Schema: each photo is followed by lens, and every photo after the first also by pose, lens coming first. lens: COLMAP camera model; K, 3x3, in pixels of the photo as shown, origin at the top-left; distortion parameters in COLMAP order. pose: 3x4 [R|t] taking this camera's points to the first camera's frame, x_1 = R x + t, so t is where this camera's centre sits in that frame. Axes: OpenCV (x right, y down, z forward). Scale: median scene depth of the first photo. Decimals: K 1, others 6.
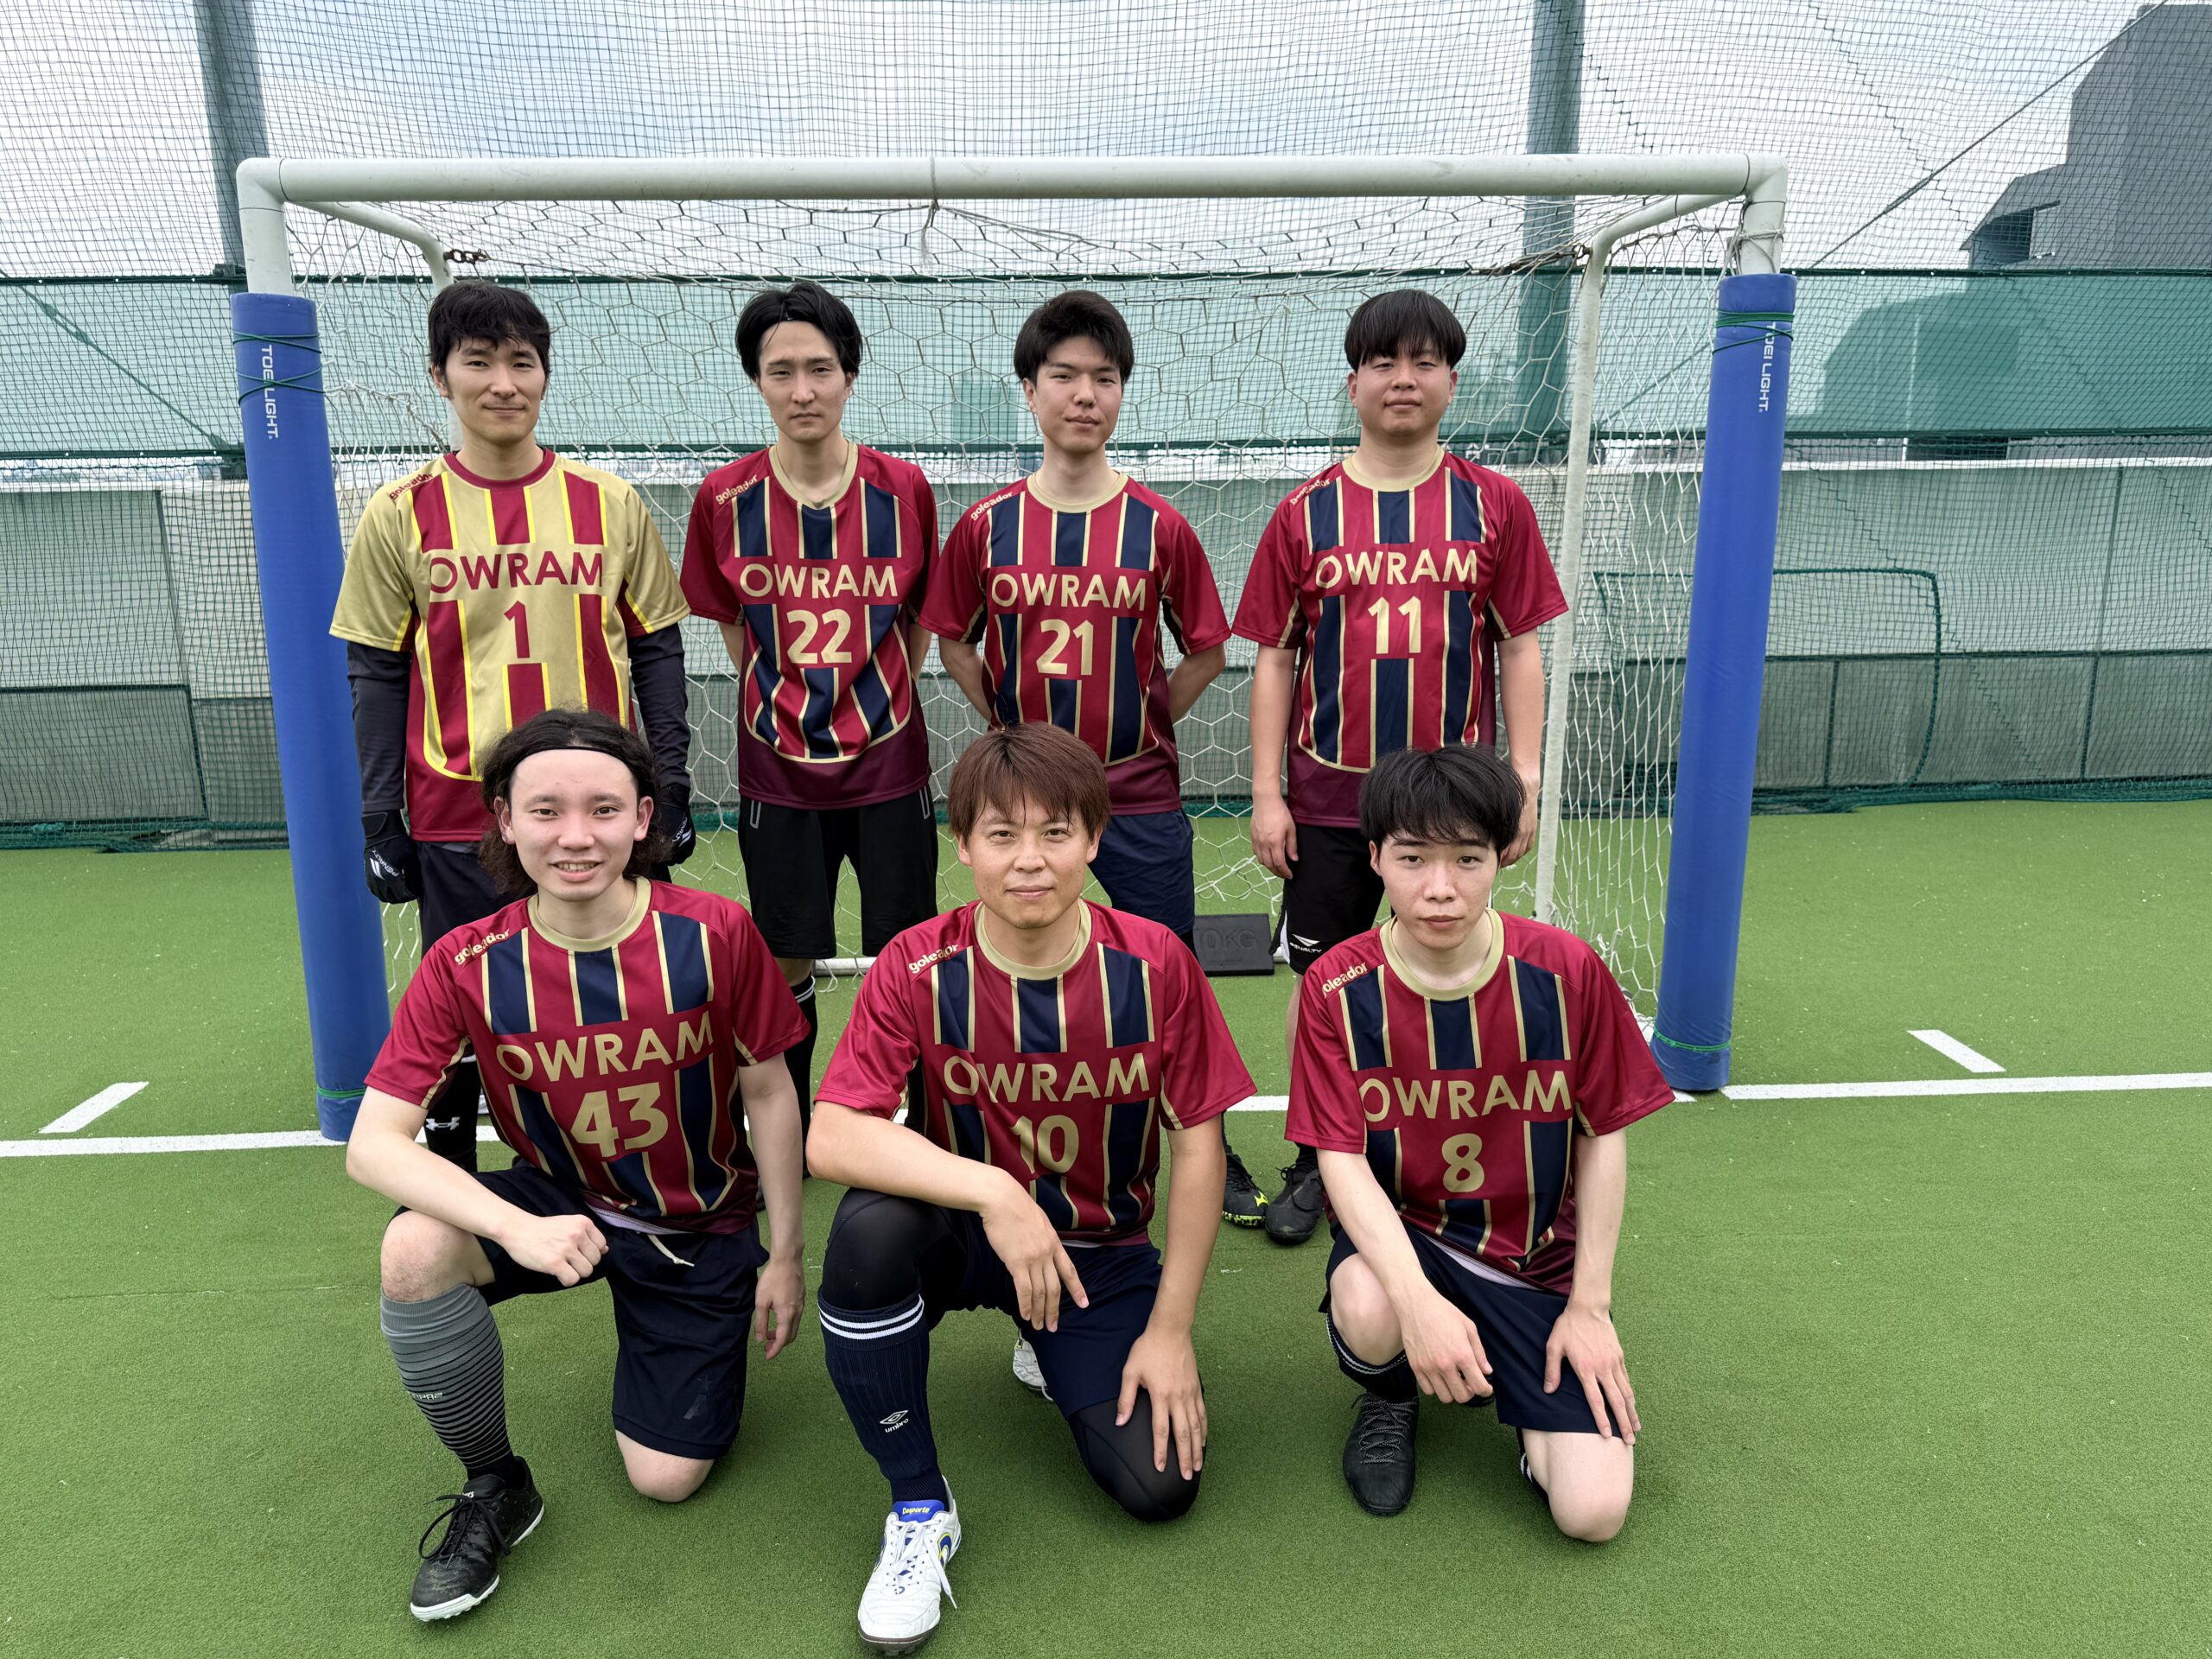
lens RADIAL K [[1574.9, 0, 1108.4], [0, 1574.9, 833.3], [0, 0, 1]] dist [0.018441, -0.017652]
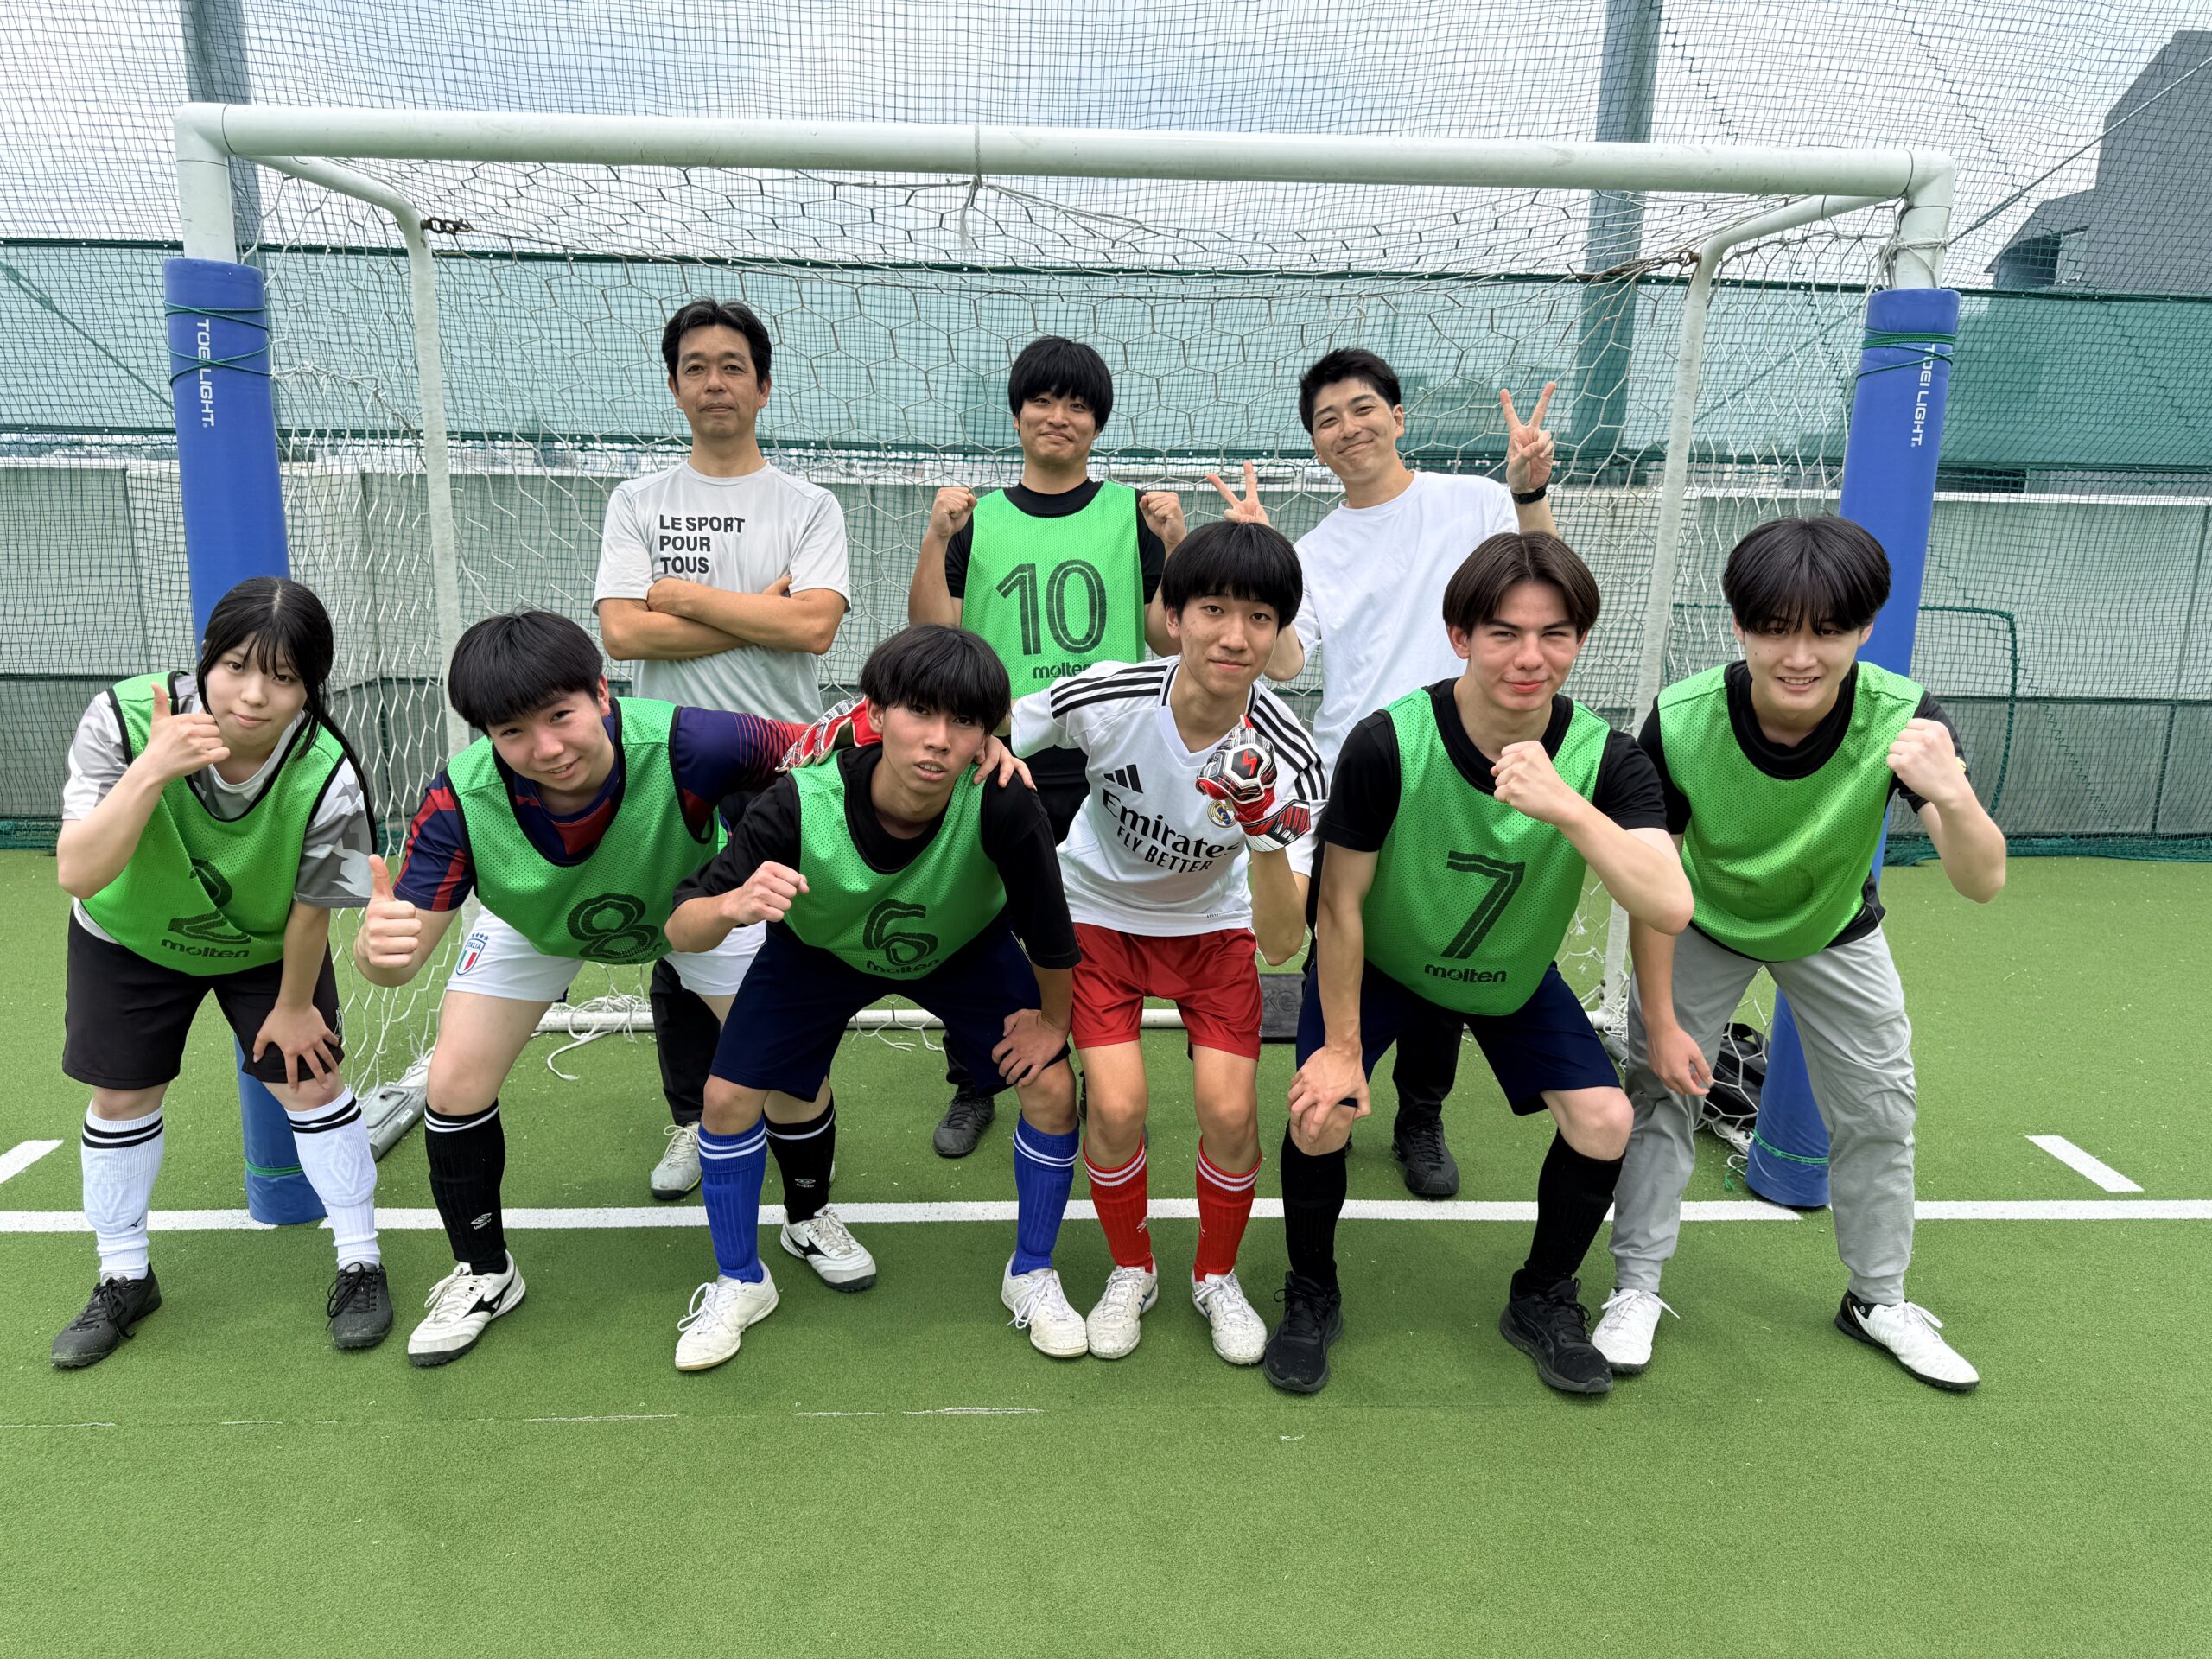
lens RADIAL K [[1574.9, 0, 1114.6], [0, 1574.9, 838.9], [0, 0, 1]] dist [0.018441, -0.017652]
pose [[0.999565, 0.029118, 0.004630, -0.022566], [-0.029143, 0.999562, 0.005210, -0.034104], [-0.004476, -0.005343, 0.999976, 0.102774]]
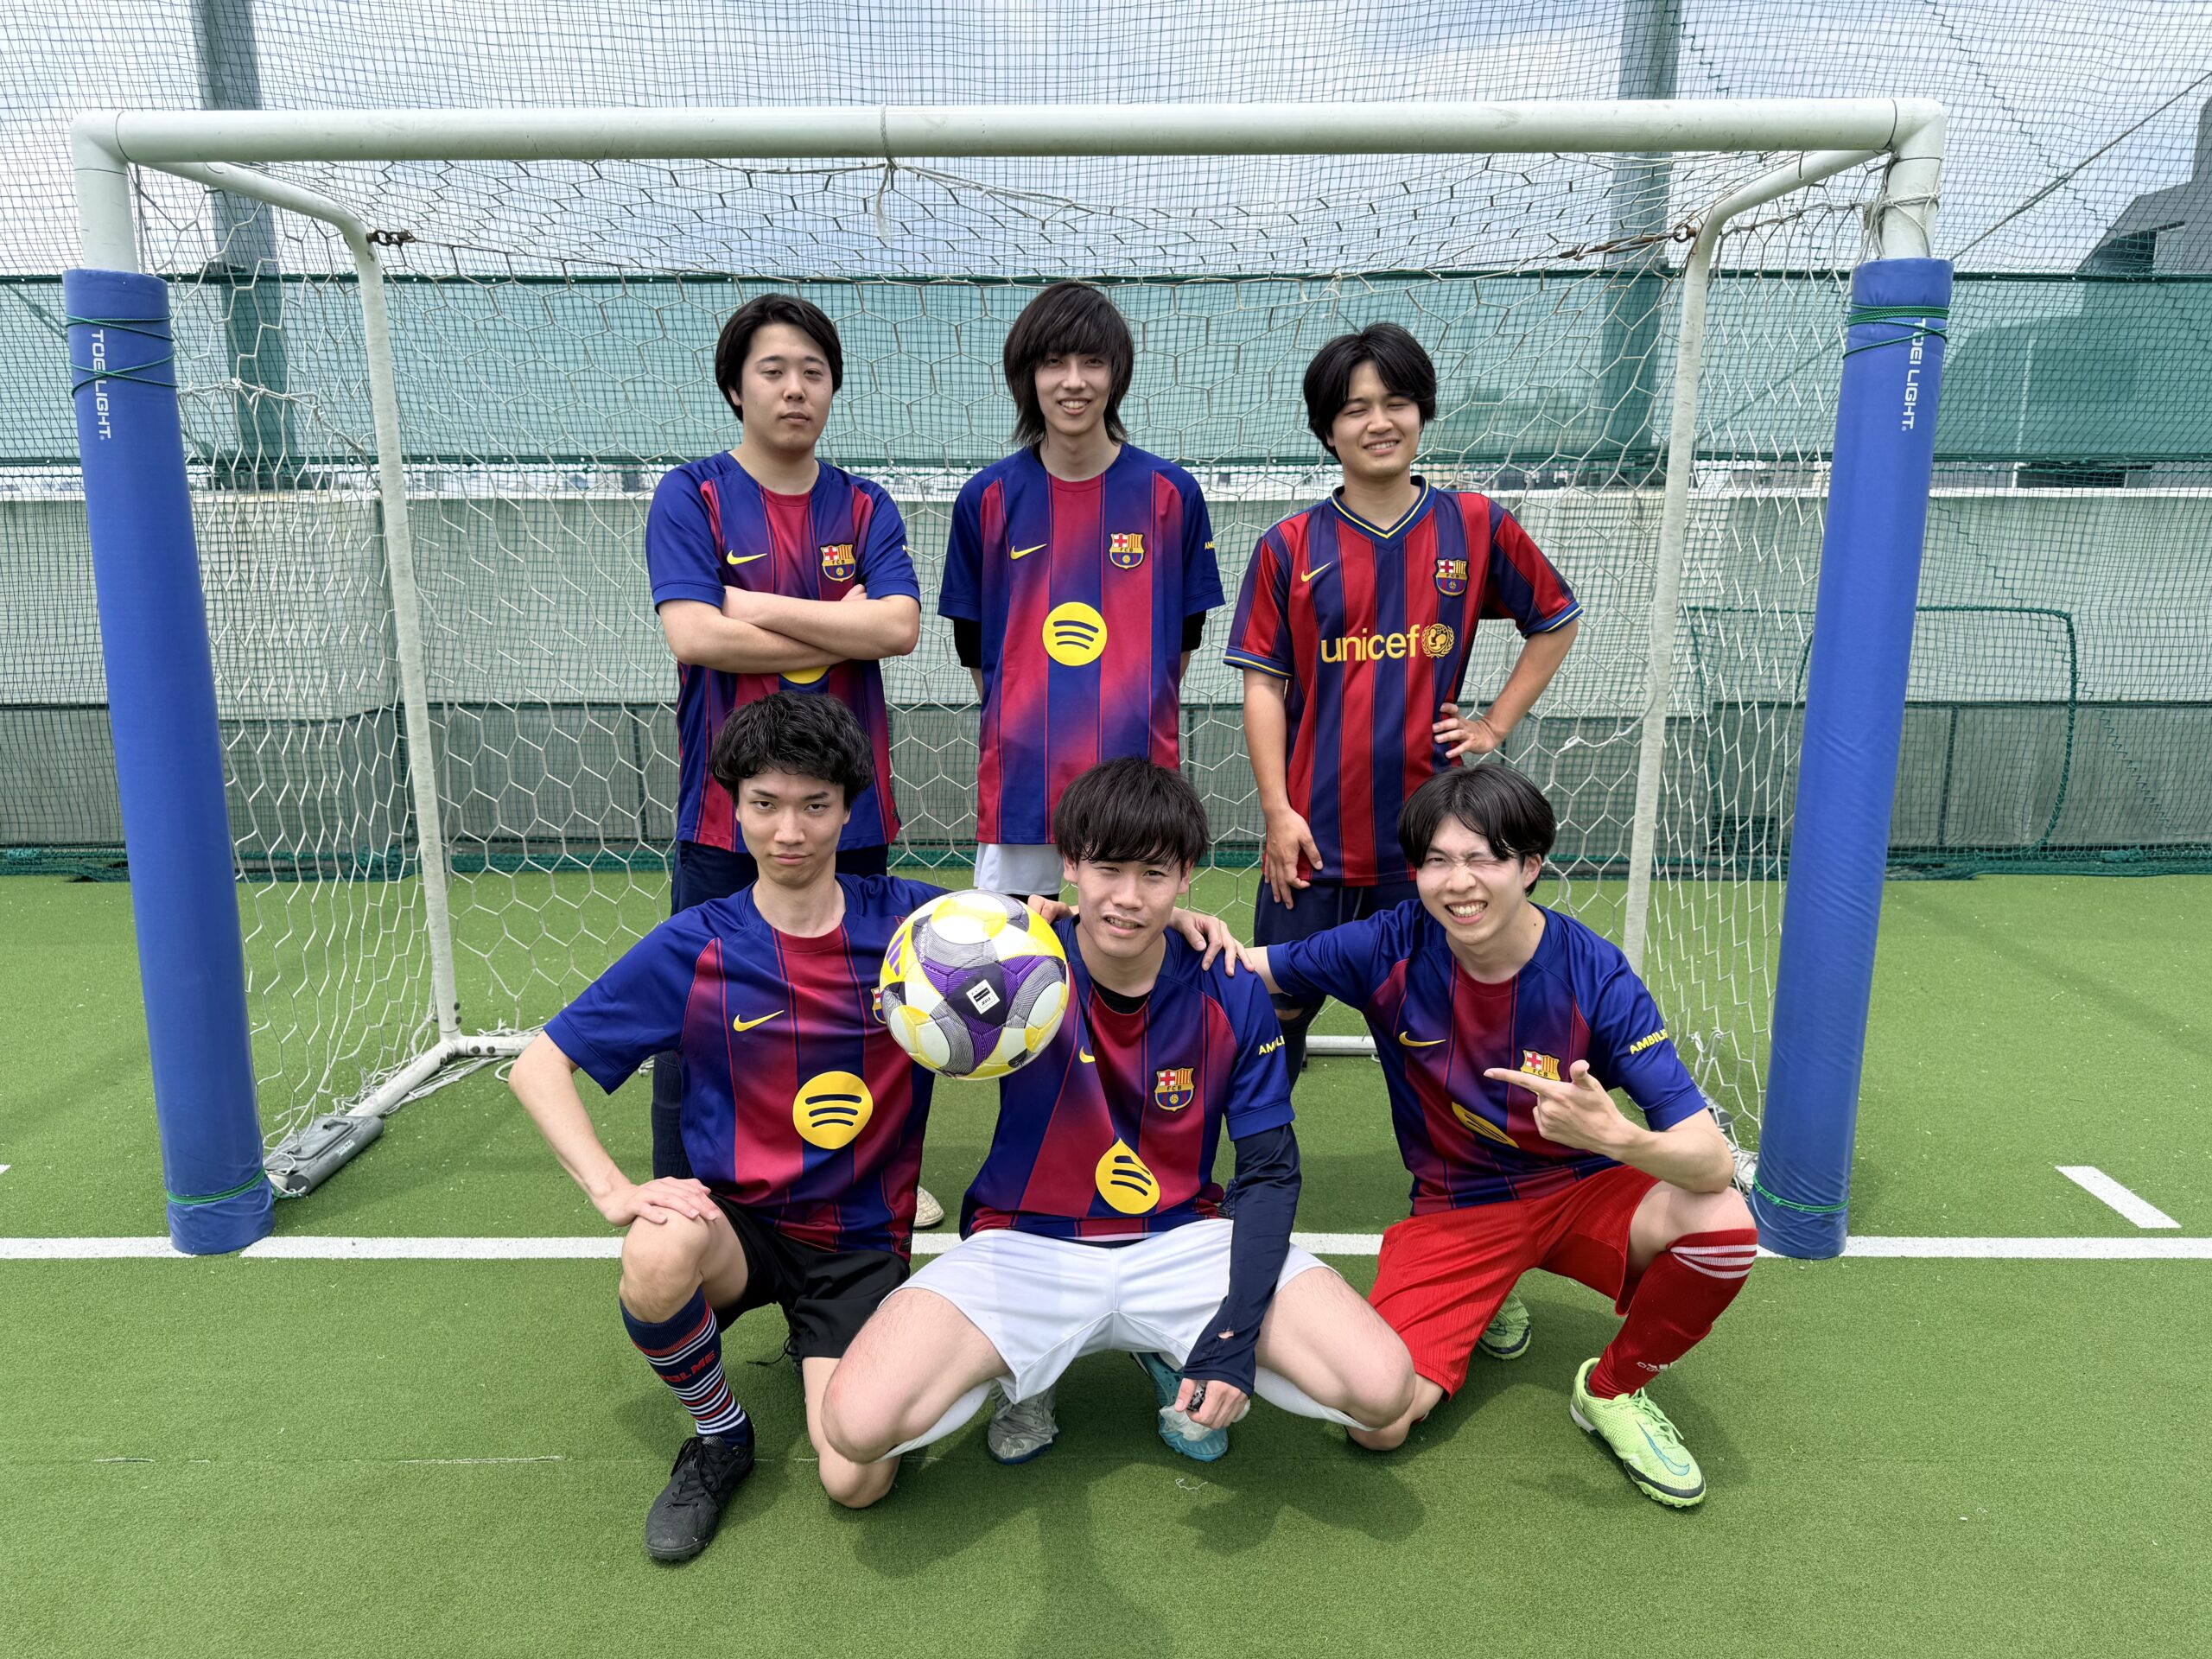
lens RADIAL K [[1574.9, 0, 1096.9], [0, 1574.9, 867.8], [0, 0, 1]] dist [0.018441, -0.017652]
pose [[0.998427, 0.021498, -0.051789, 0.039601], [-0.021046, 0.999736, 0.009263, -0.030856], [0.051975, -0.008158, 0.998615, 0.139930]]
